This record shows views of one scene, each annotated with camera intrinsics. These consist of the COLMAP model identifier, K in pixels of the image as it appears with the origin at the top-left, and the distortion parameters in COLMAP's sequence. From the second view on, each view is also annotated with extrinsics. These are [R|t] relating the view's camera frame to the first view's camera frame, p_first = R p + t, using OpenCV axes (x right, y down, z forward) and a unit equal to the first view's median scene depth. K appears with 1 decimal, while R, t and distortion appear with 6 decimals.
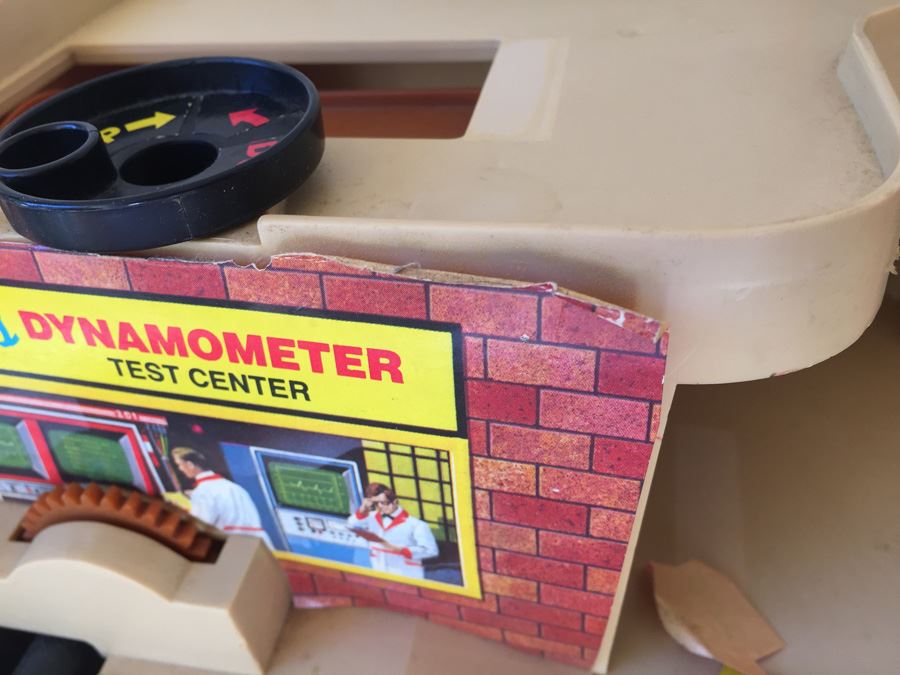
lens RADIAL K [[810.3, 0, 445.9], [0, 810.3, 339.2], [0, 0, 1]] dist [0.100064, -0.193039]
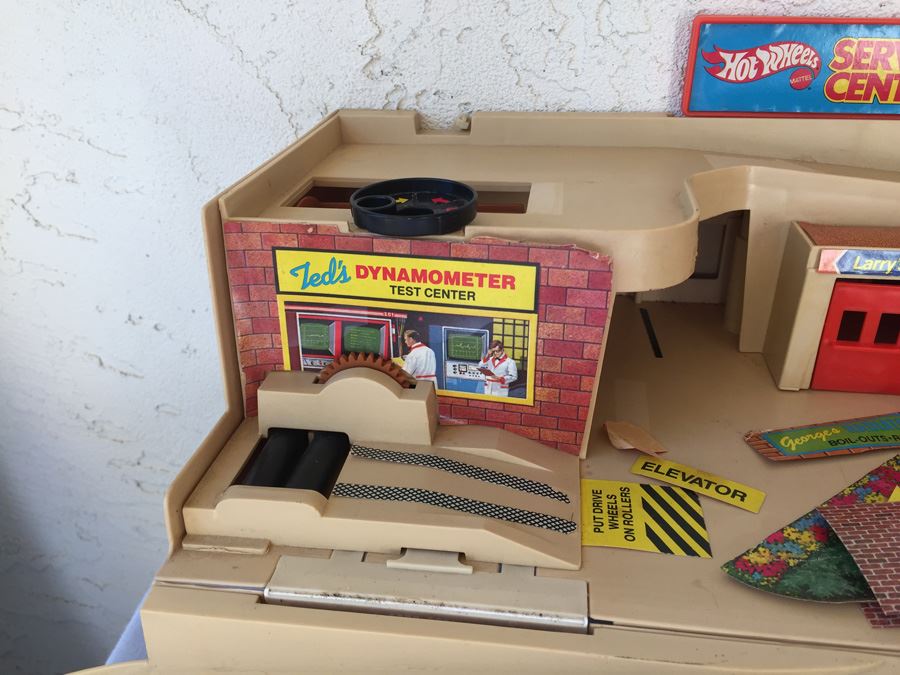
lens RADIAL K [[810.3, 0, 445.9], [0, 810.3, 339.2], [0, 0, 1]] dist [0.100064, -0.193039]
pose [[0.996702, 0.038550, 0.071414, -0.420429], [-0.022162, 0.975821, -0.217446, 0.725396], [-0.078070, 0.215146, 0.973456, -1.398340]]
